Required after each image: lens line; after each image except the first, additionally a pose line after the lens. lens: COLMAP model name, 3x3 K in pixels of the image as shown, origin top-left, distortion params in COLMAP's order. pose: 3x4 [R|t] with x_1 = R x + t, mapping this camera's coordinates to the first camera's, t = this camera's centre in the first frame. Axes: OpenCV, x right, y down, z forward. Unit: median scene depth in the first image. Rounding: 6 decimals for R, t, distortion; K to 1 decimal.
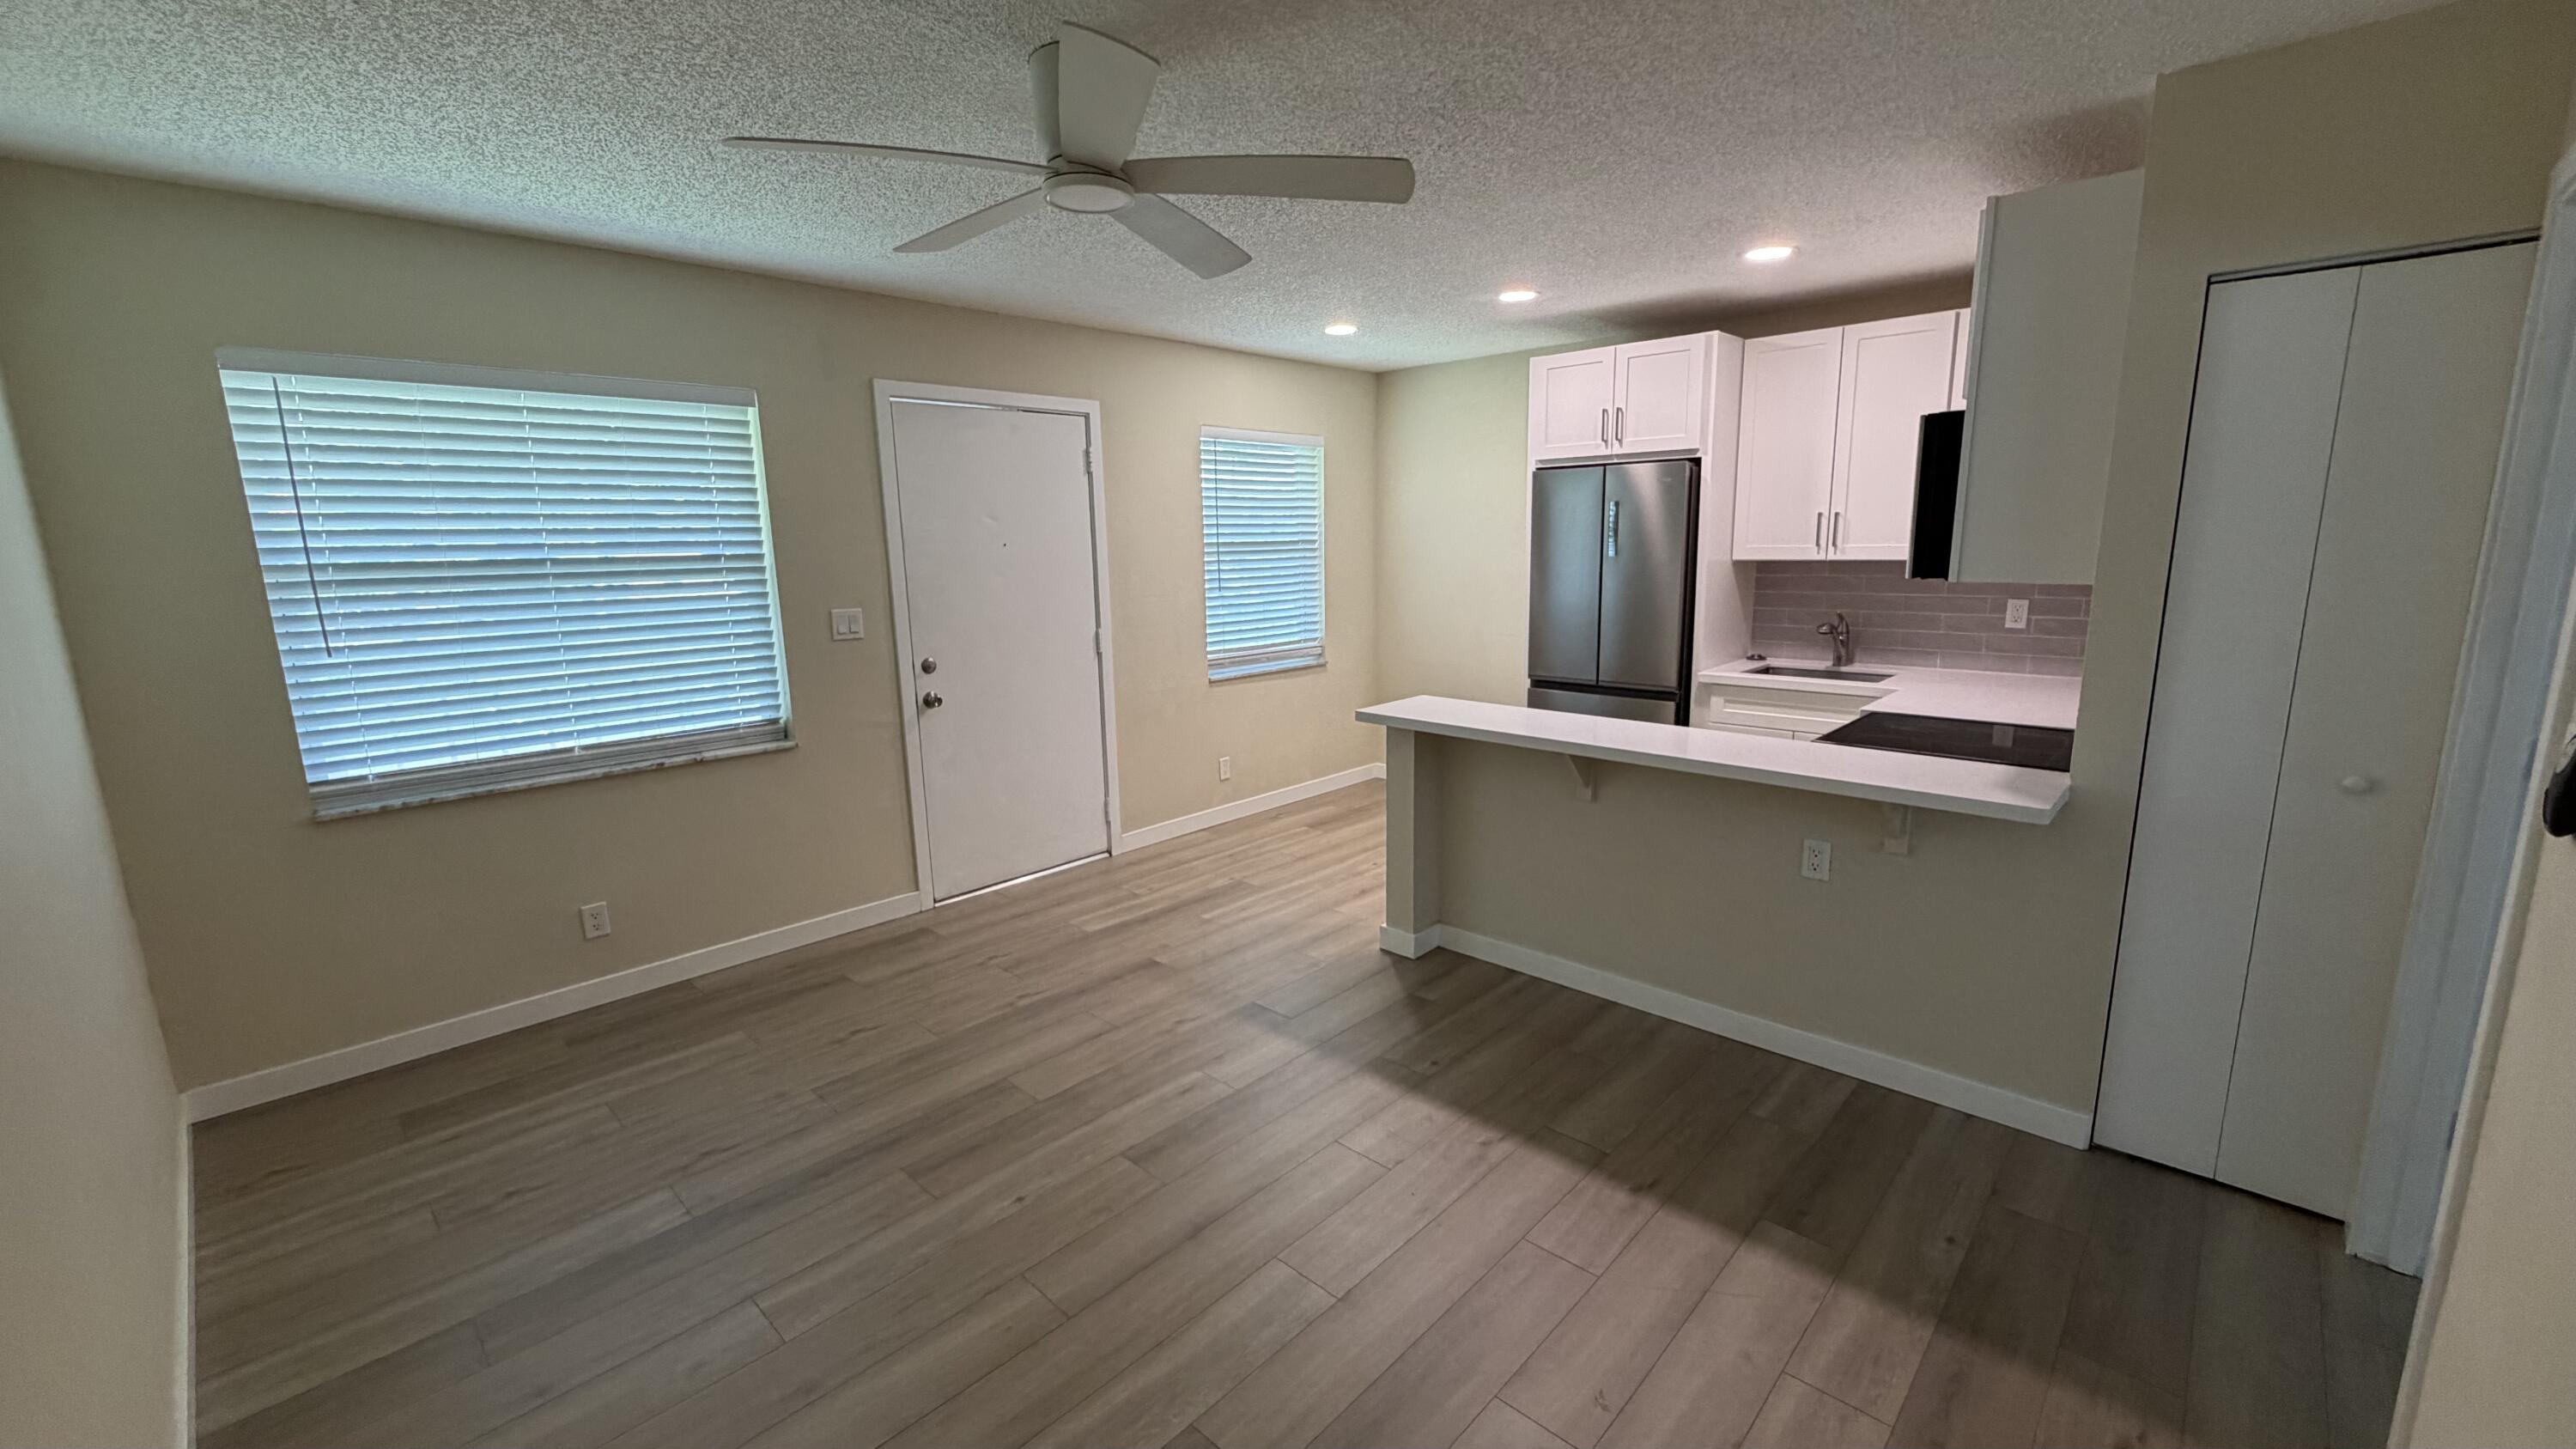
lens RADIAL K [[1024.6, 0, 1284.1], [0, 1024.6, 725.8], [0, 0, 1]] dist [0.000699, -0.000182]
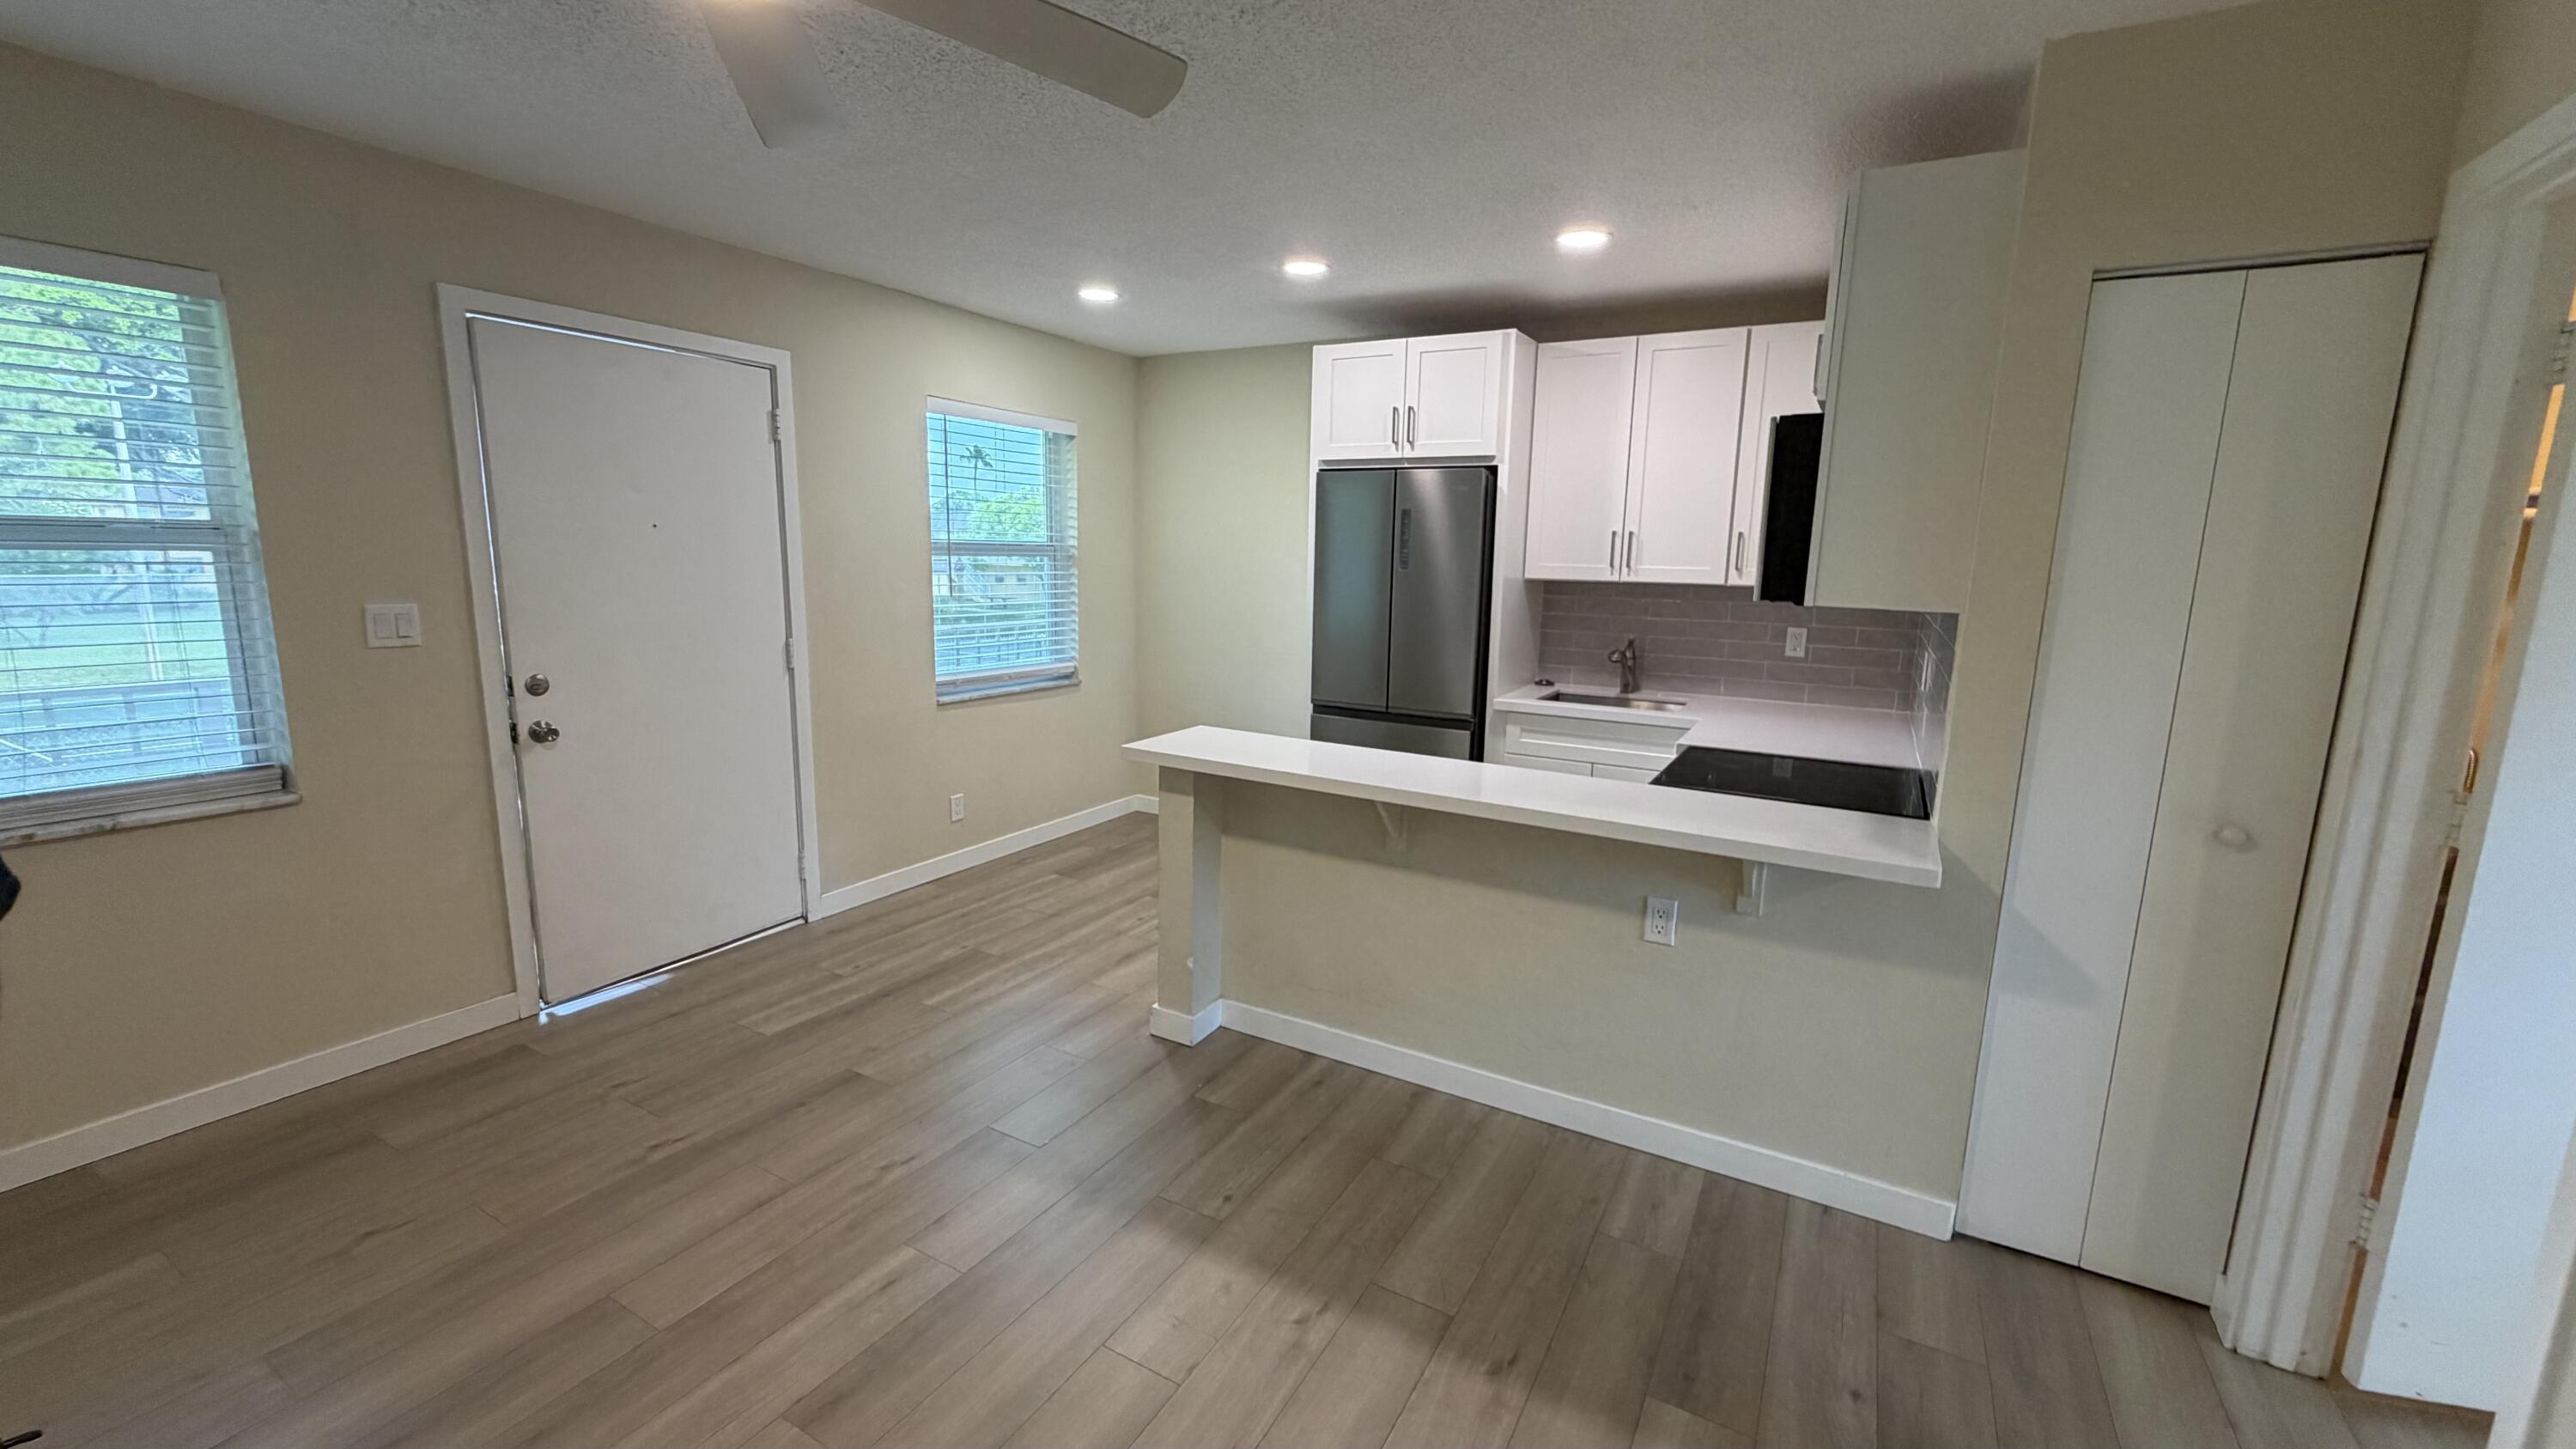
lens RADIAL K [[1024.6, 0, 1283.3], [0, 1024.6, 726.5], [0, 0, 1]] dist [0.000699, -0.000182]
pose [[0.970834, -0.000374, 0.239753, -0.000122], [0.003657, 0.999906, -0.013248, -0.019774], [-0.239725, 0.013738, 0.970744, 0.189167]]
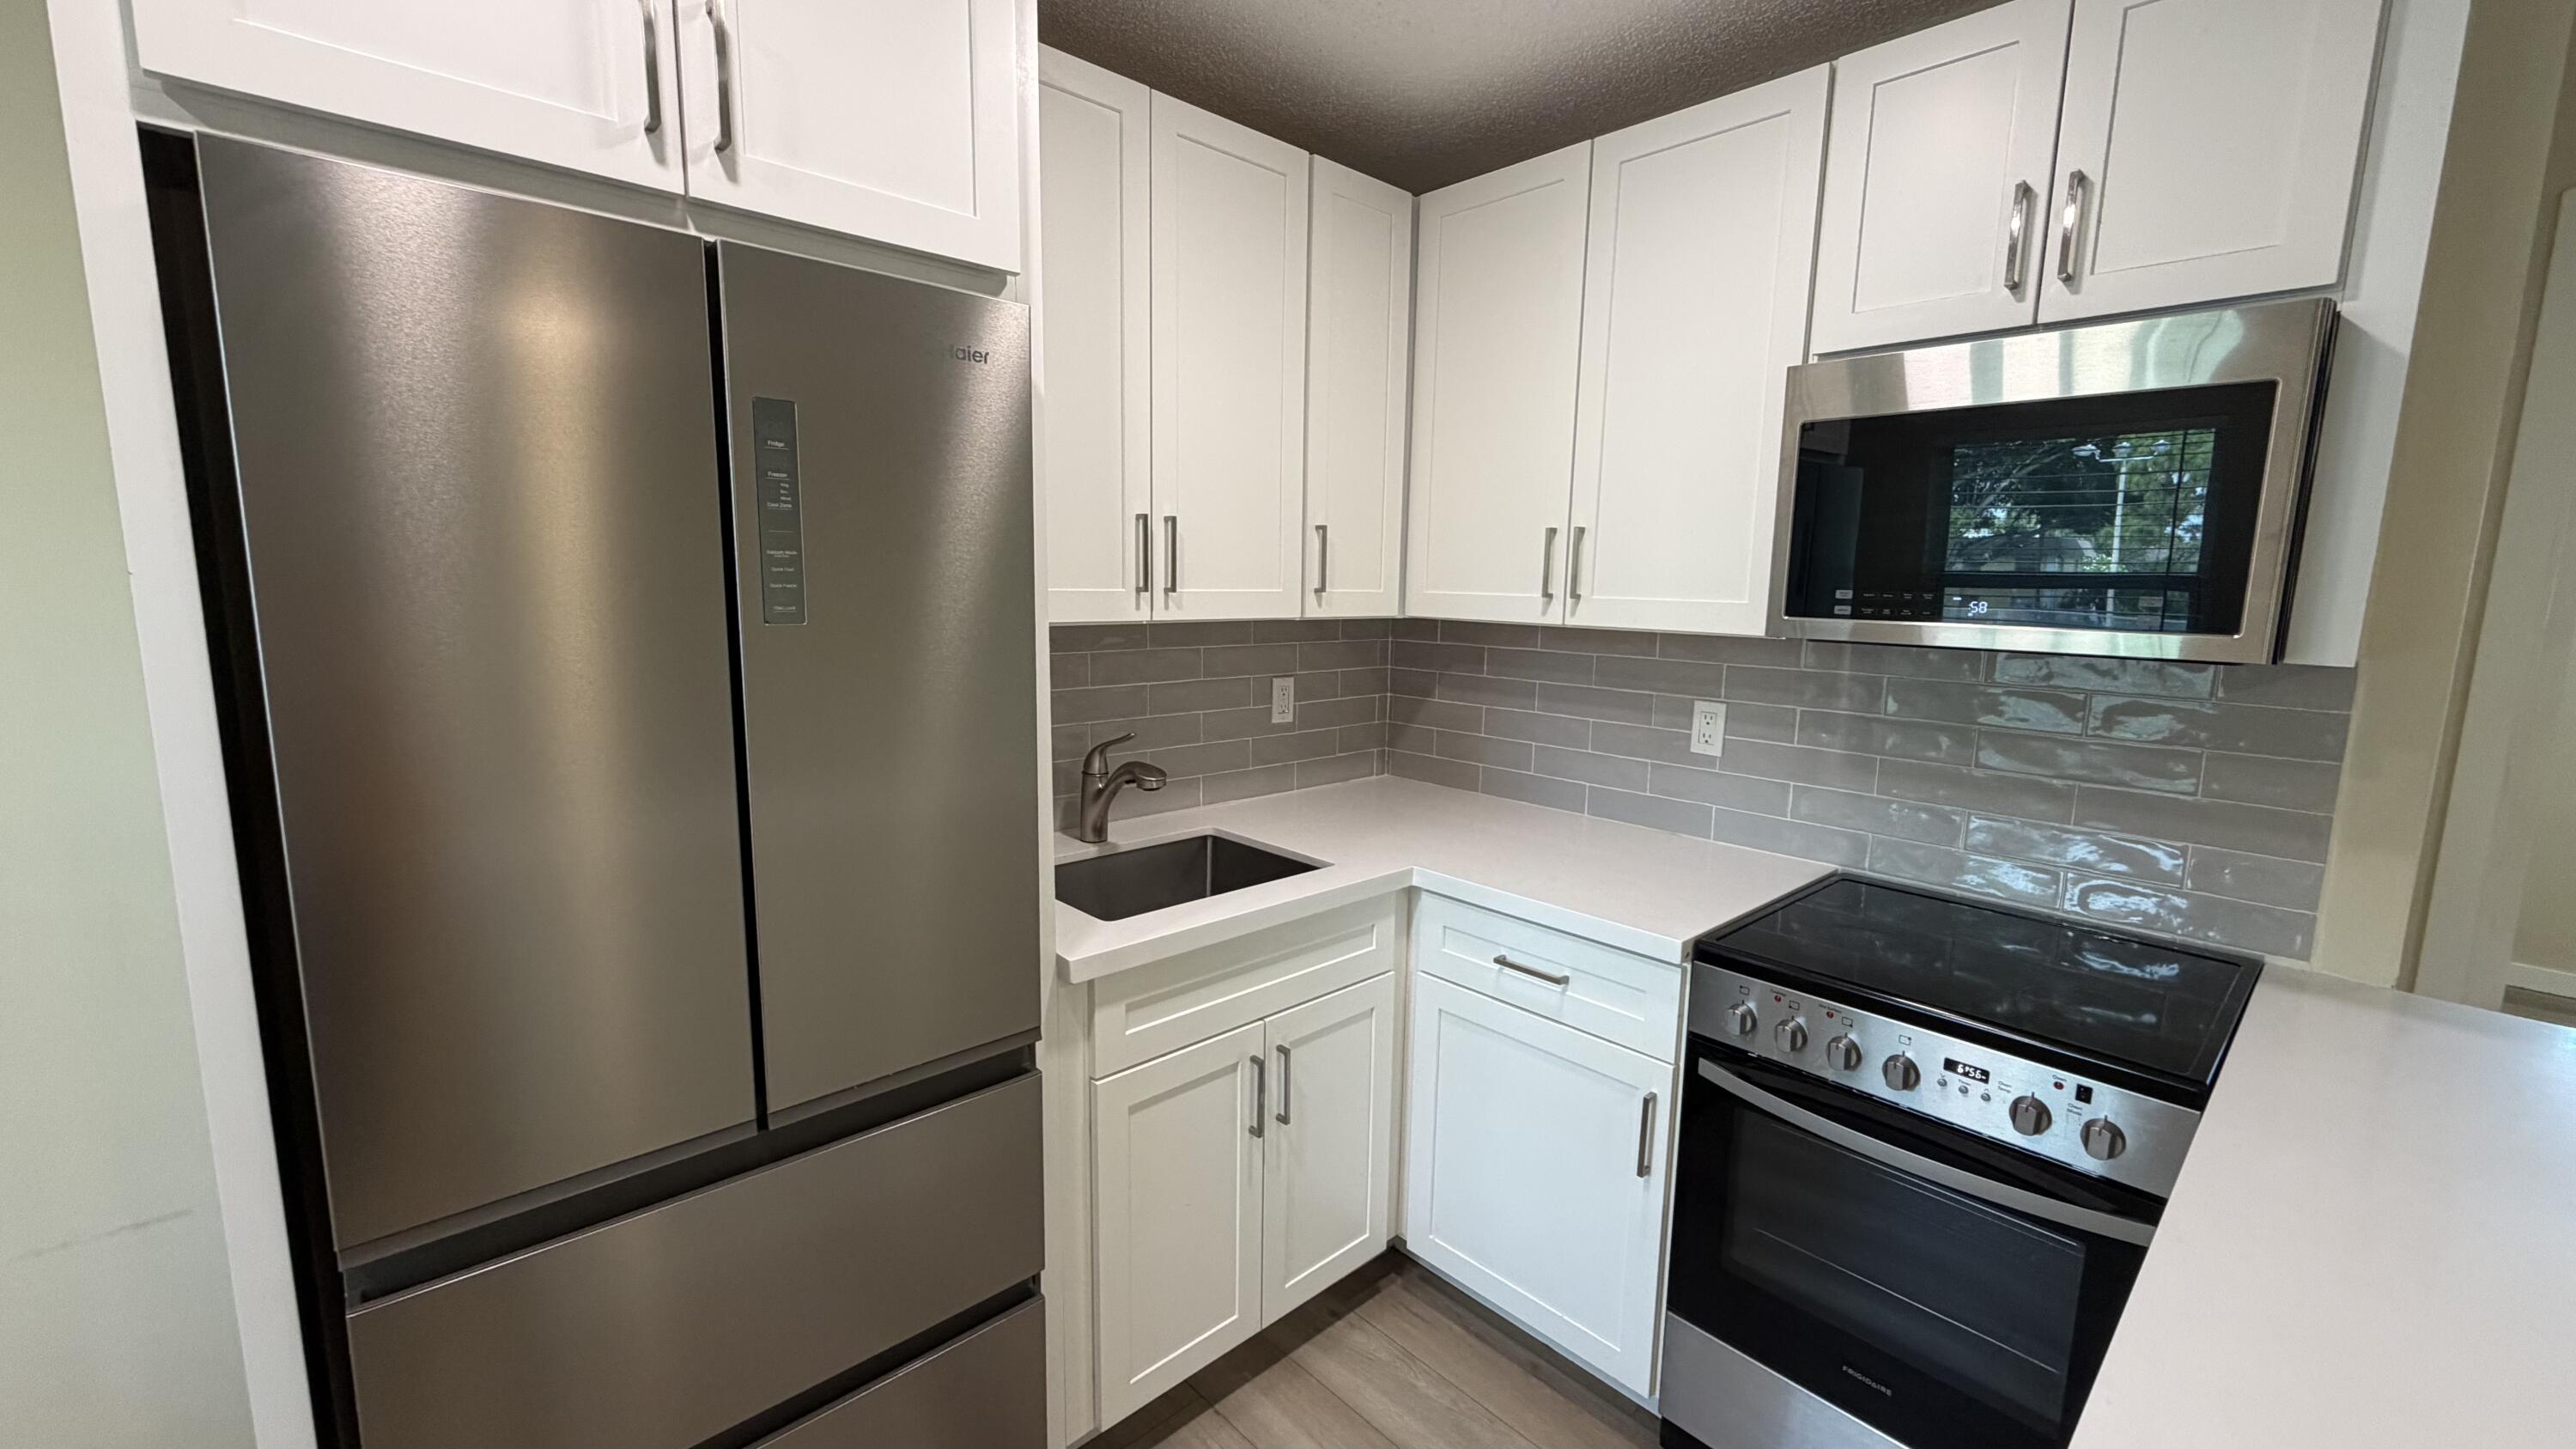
lens RADIAL K [[1024.6, 0, 1288.3], [0, 1024.6, 729.0], [0, 0, 1]] dist [0.000699, -0.000182]
pose [[0.067527, -0.123177, 0.990085, 0.102778], [0.166723, 0.979790, 0.110525, -0.187975], [-0.983689, 0.157606, 0.086699, 1.099044]]
